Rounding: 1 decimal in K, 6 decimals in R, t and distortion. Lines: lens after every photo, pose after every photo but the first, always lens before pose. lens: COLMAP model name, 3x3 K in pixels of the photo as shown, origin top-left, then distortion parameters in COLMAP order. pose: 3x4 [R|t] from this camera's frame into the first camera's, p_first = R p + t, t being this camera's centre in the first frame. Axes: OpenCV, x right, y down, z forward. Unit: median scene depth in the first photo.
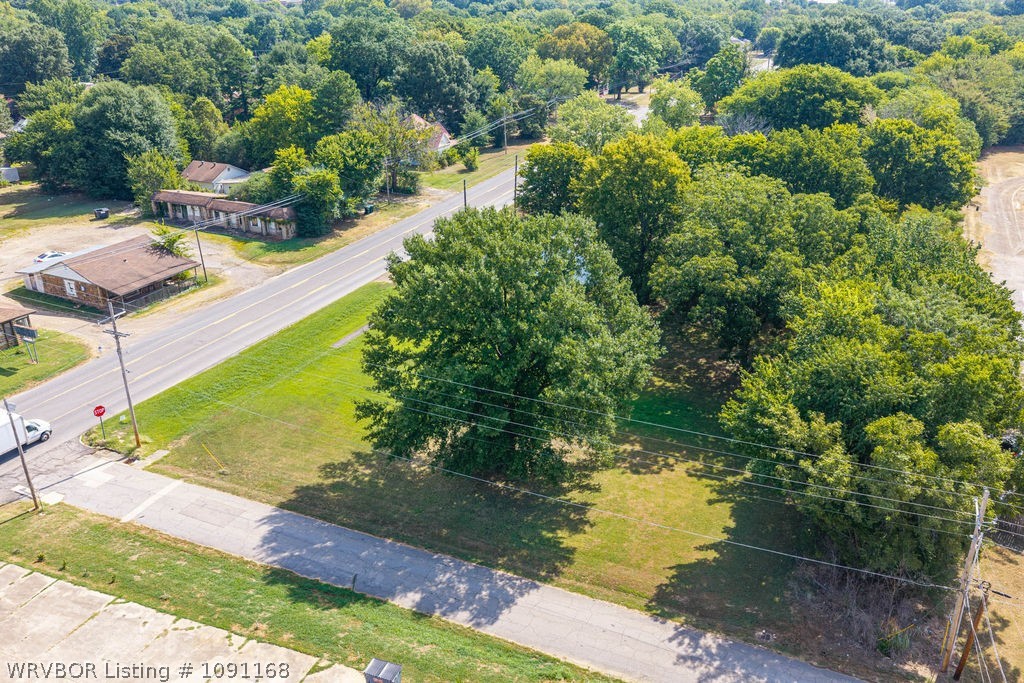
lens RADIAL K [[842.1, 0, 512.0], [0, 842.1, 341.5], [0, 0, 1]] dist [0.015232, -0.018806]
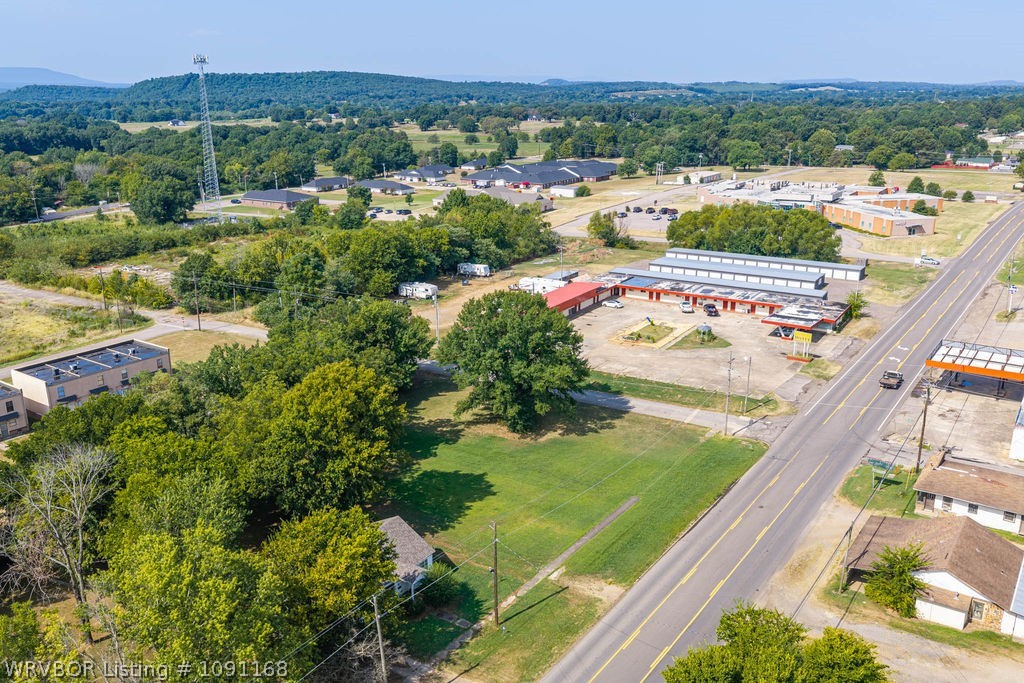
lens RADIAL K [[842.1, 0, 512.0], [0, 842.1, 341.5], [0, 0, 1]] dist [0.015232, -0.018806]
pose [[-0.988809, -0.024216, 0.147206, -0.231107], [0.076802, 0.763301, 0.641462, -1.019516], [-0.127896, 0.645590, -0.752899, 1.962074]]
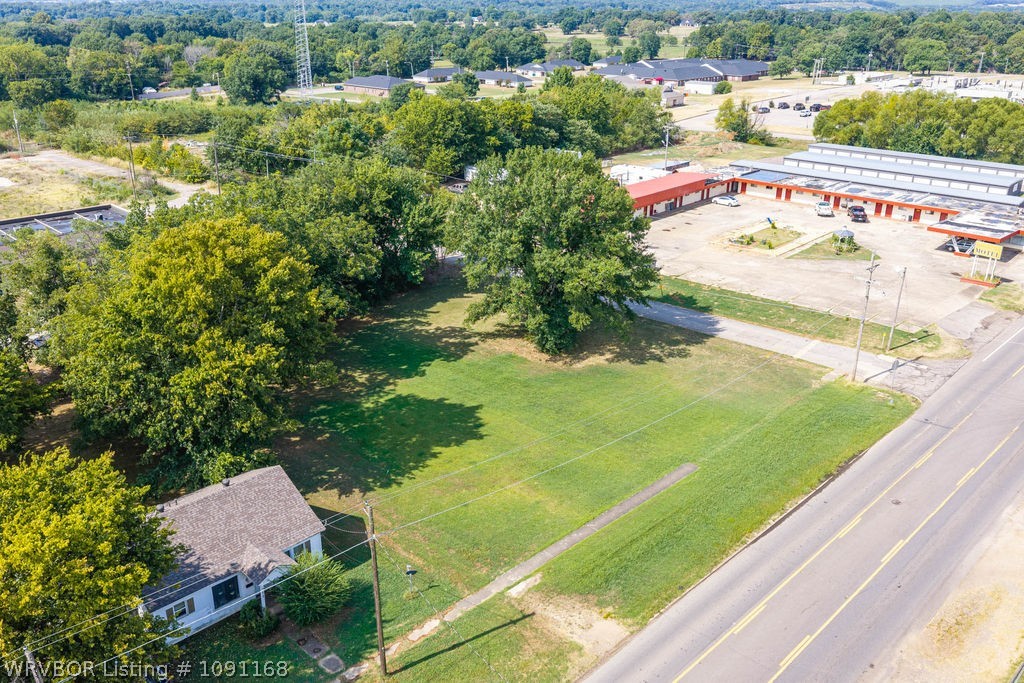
lens RADIAL K [[839.2, 0, 512.0], [0, 839.2, 341.5], [0, 0, 1]] dist [-0.000210, -0.001404]
pose [[-0.947433, -0.111919, 0.299742, -0.300512], [0.135228, 0.708972, 0.692150, -0.672342], [-0.289973, 0.696300, -0.656569, 1.625349]]
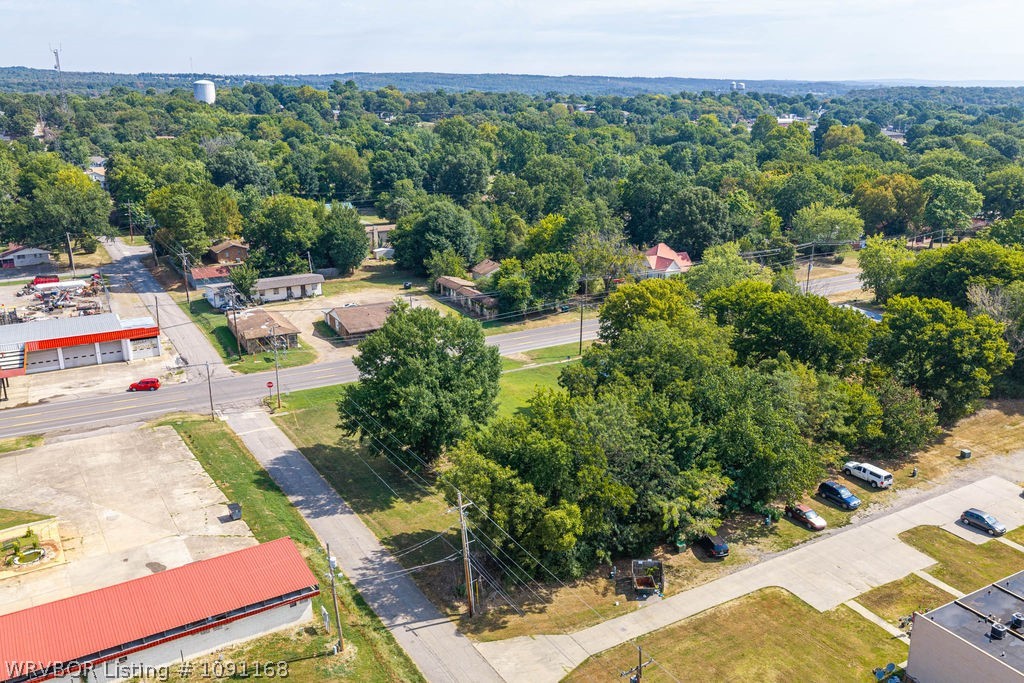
lens RADIAL K [[842.1, 0, 512.0], [0, 842.1, 341.5], [0, 0, 1]] dist [0.015232, -0.018806]
pose [[0.825209, 0.172153, -0.537954, 0.829596], [-0.233946, 0.971058, -0.048116, -0.040217], [0.514101, 0.165558, 0.841600, -0.273549]]
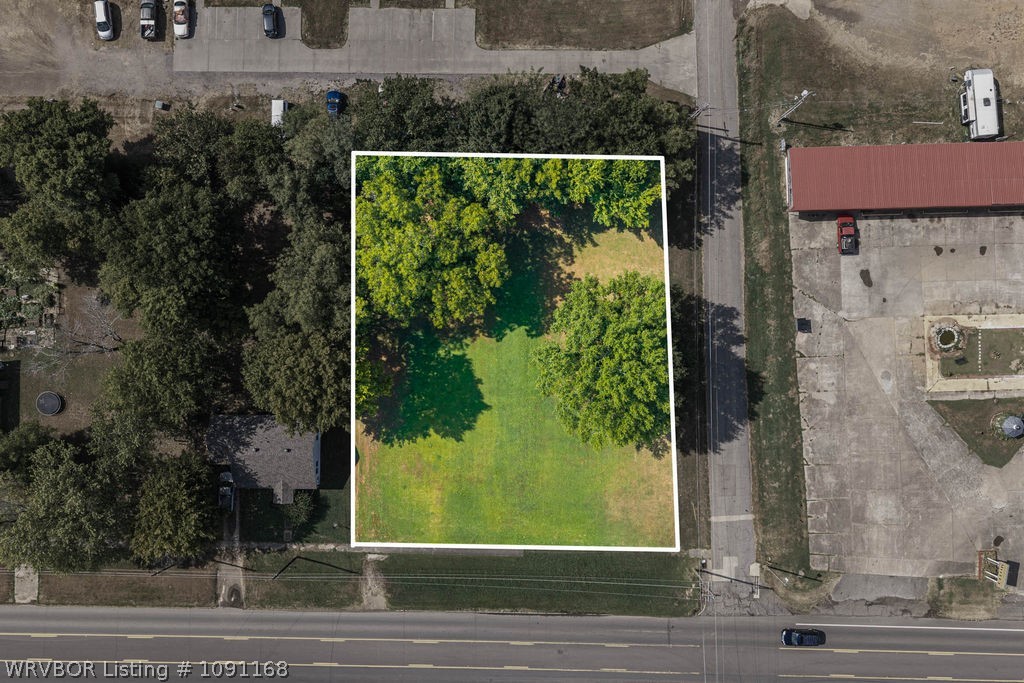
lens RADIAL K [[842.1, 0, 512.0], [0, 842.1, 341.5], [0, 0, 1]] dist [0.015232, -0.018806]
pose [[-0.430060, -0.902512, 0.022793, 0.065947], [0.373562, -0.154910, 0.914579, -1.270884], [-0.821888, 0.401838, 0.403765, 0.395885]]
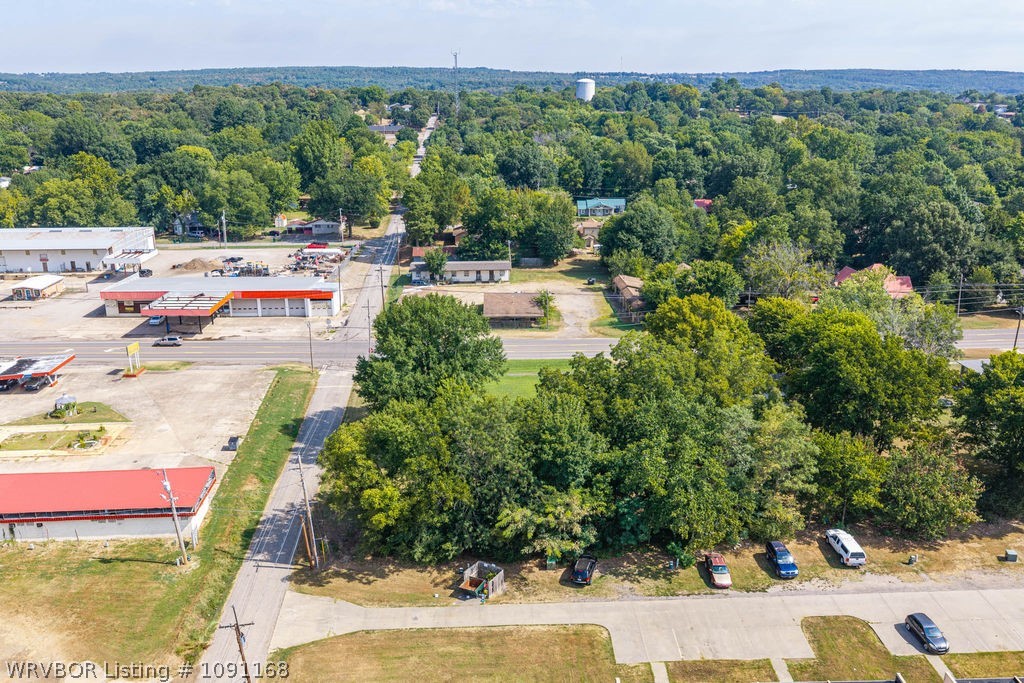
lens RADIAL K [[842.1, 0, 512.0], [0, 842.1, 341.5], [0, 0, 1]] dist [0.015232, -0.018806]
pose [[0.471955, 0.266052, -0.840521, 1.270085], [-0.358628, 0.928872, 0.092647, -0.229878], [0.805385, 0.257709, 0.533799, 0.140722]]
